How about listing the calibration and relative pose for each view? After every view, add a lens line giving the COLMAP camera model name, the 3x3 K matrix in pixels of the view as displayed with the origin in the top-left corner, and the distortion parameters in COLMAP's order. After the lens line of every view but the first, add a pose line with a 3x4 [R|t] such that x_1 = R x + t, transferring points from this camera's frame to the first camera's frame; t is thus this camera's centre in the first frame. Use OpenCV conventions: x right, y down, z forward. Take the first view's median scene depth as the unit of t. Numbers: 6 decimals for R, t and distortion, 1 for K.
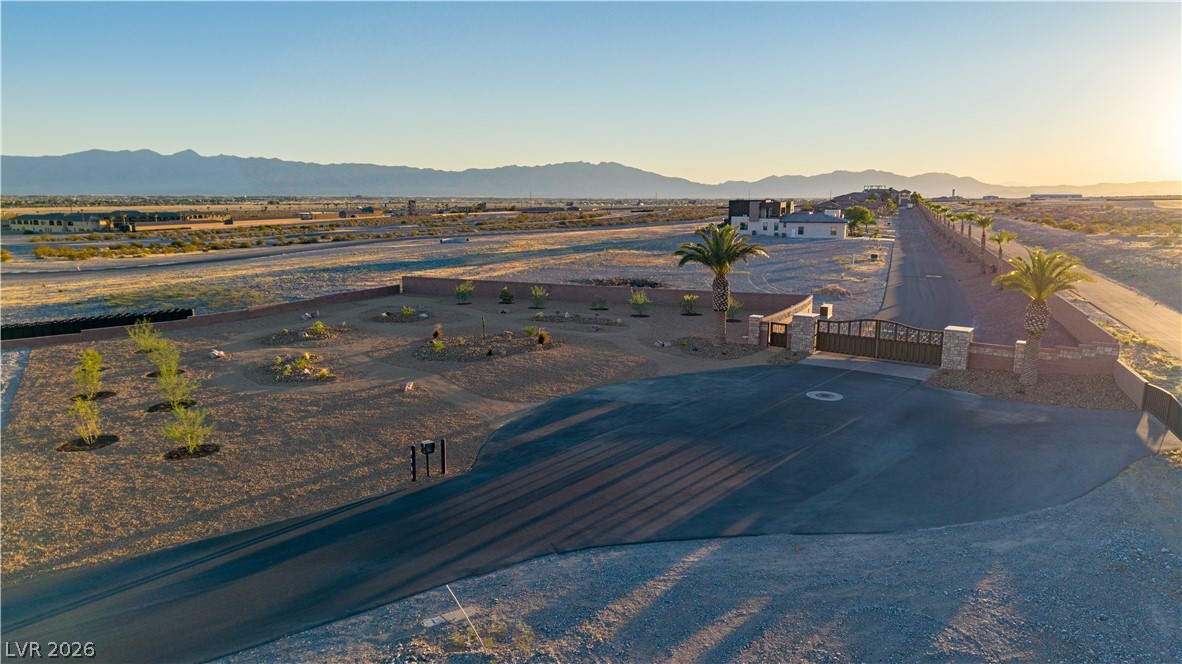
lens RADIAL K [[785.7, 0, 591.0], [0, 785.7, 332.0], [0, 0, 1]] dist [0.052005, -0.063856]
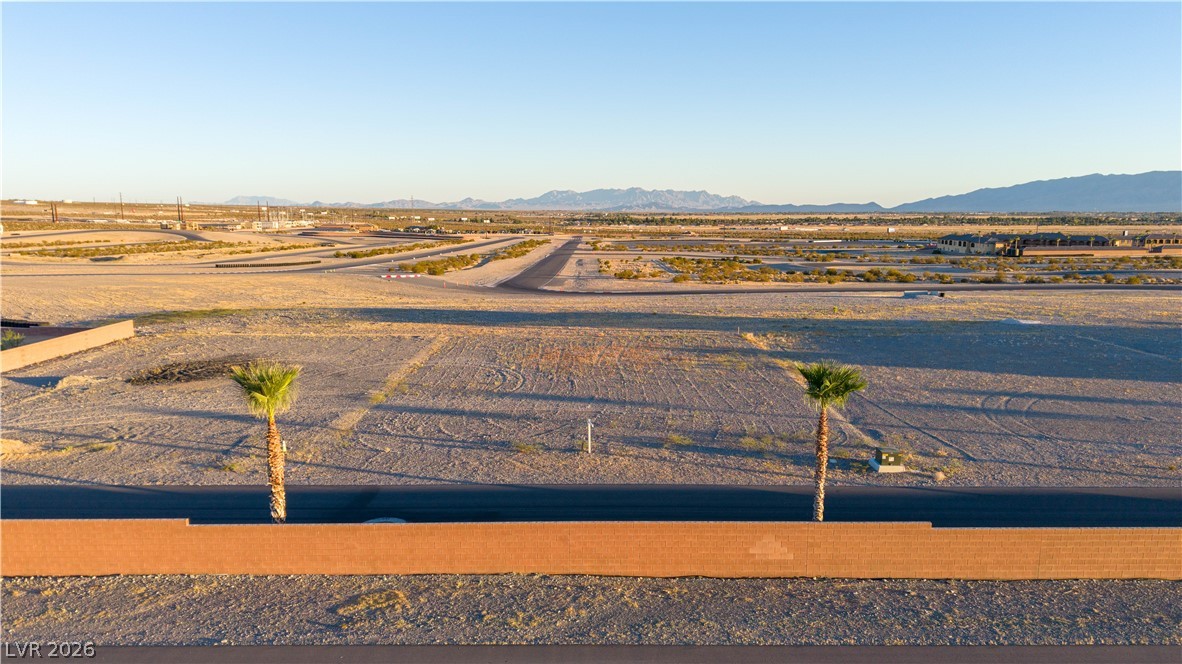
lens RADIAL K [[832.9, 0, 591.0], [0, 832.9, 332.0], [0, 0, 1]] dist [0.053930, -0.081028]
pose [[0.365236, 0.132155, -0.921487, 1.197399], [-0.158725, 0.984218, 0.078241, -0.293630], [0.917284, 0.117686, 0.380448, 1.440576]]
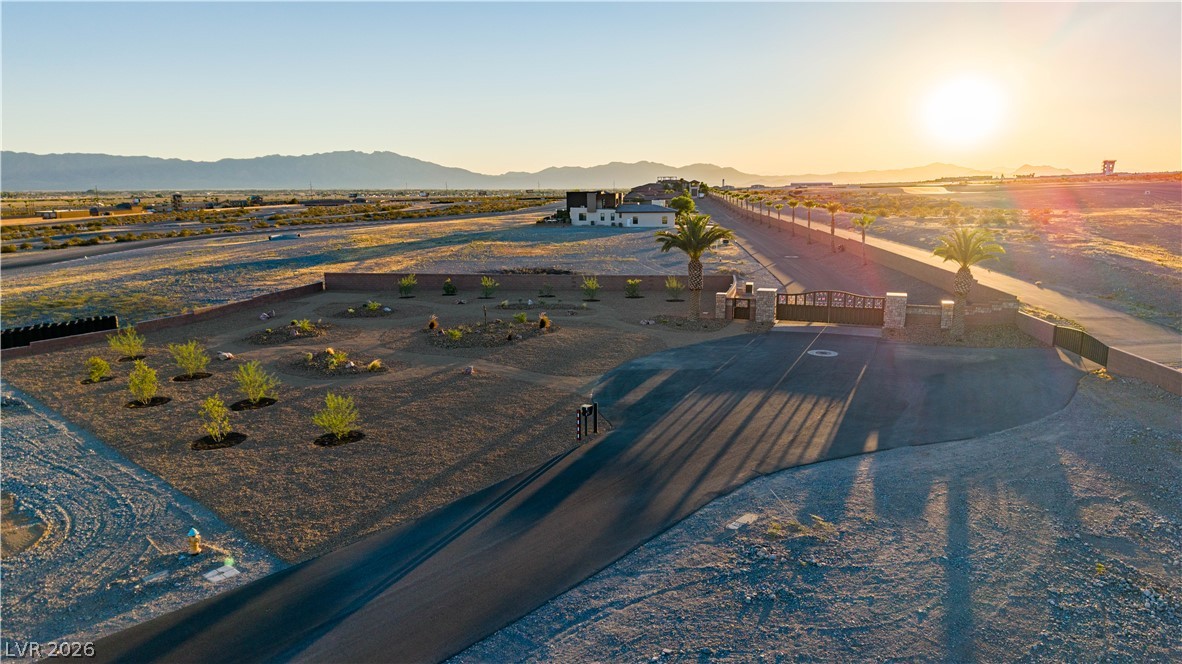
lens RADIAL K [[794.2, 0, 591.0], [0, 794.2, 332.0], [0, 0, 1]] dist [0.087716, -0.134395]
pose [[0.964418, -0.056927, 0.258180, -0.230183], [0.054707, 0.998378, 0.015780, 0.005922], [-0.258660, -0.001094, 0.965968, -0.060062]]
